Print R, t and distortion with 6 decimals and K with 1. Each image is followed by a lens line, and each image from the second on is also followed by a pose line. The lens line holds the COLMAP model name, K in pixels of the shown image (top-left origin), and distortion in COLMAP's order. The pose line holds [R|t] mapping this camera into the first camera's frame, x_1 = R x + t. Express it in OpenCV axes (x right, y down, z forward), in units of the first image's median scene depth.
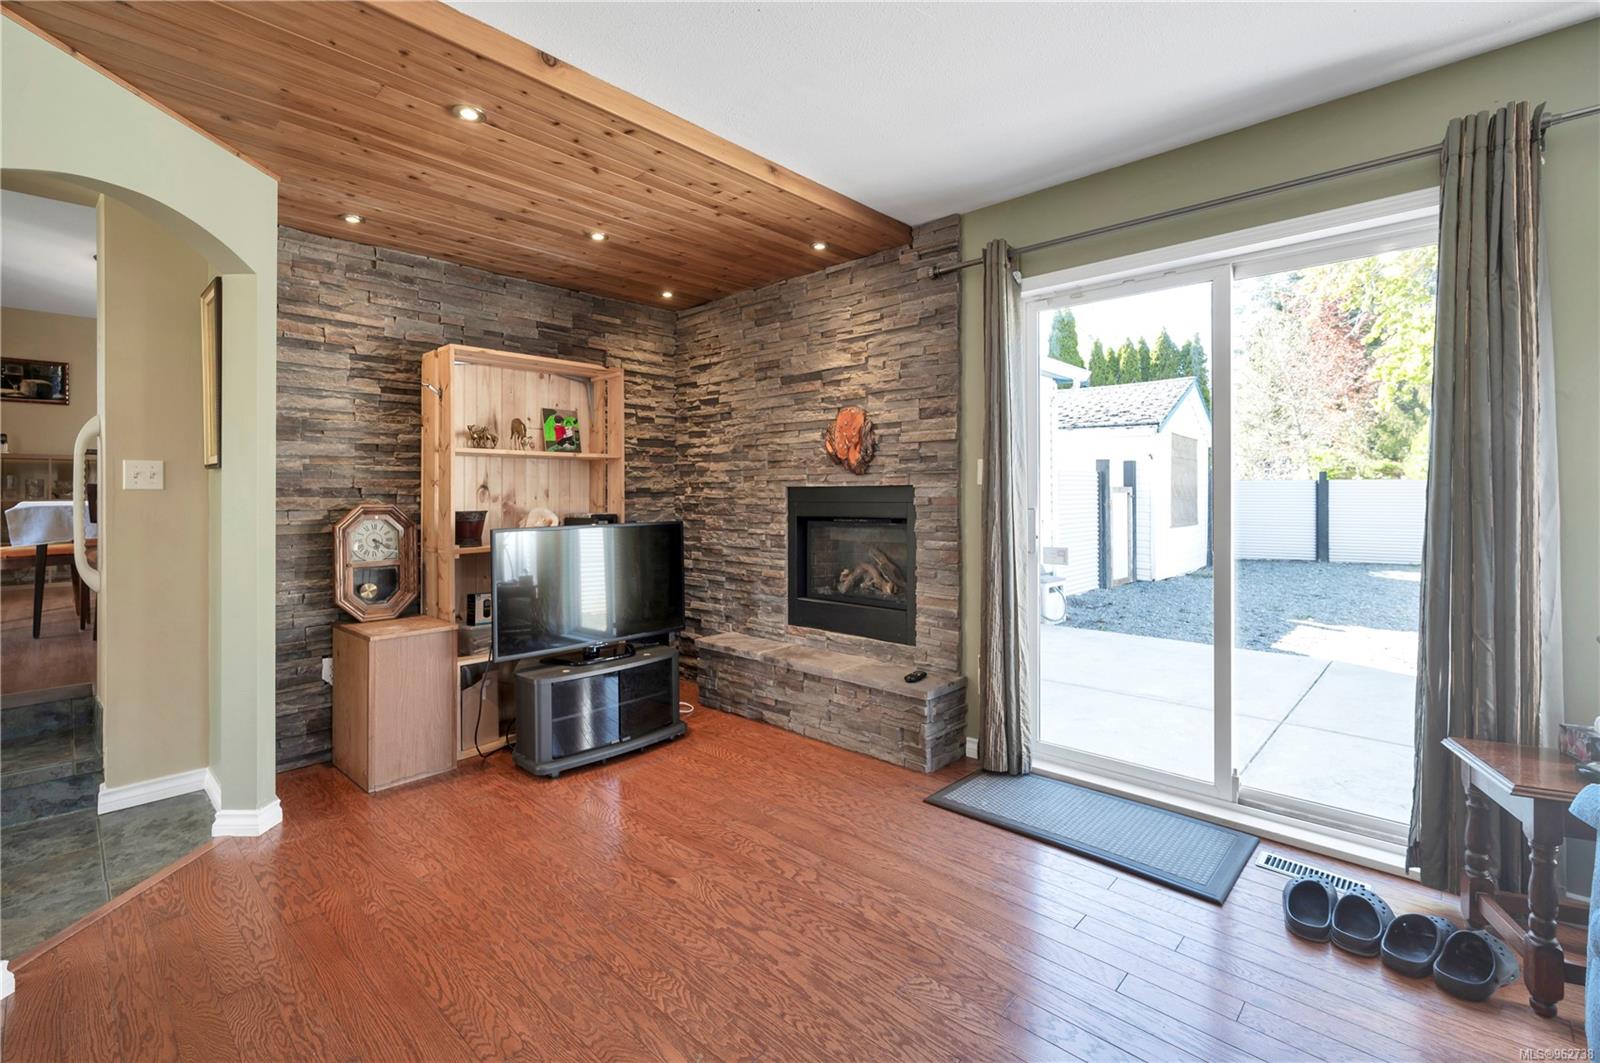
lens RADIAL K [[693.8, 0, 791.9], [0, 693.8, 487.3], [0, 0, 1]] dist [-0.000444, -0.000293]
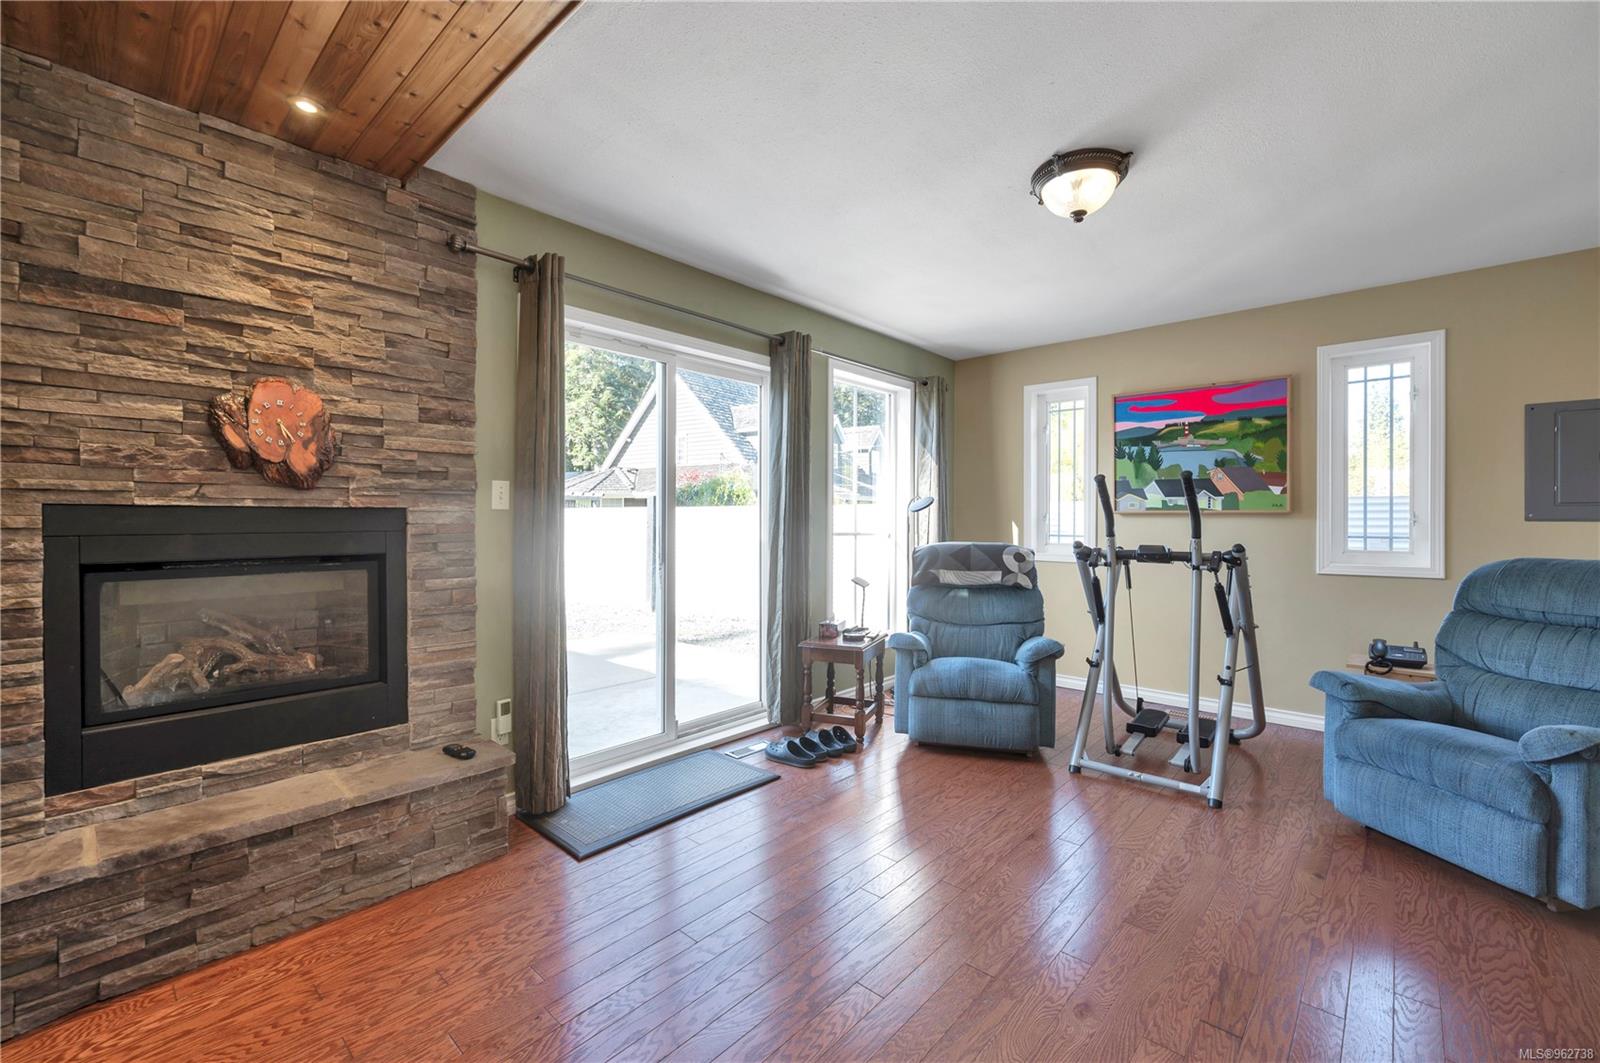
lens RADIAL K [[664.3, 0, 798.4], [0, 664.3, 519.1], [0, 0, 1]] dist [-0.000154, -0.000052]
pose [[-0.012569, 0.002611, 0.999918, -0.520360], [-0.010863, 0.999937, -0.002748, 0.006092], [-0.999862, -0.010897, -0.012540, 0.559844]]
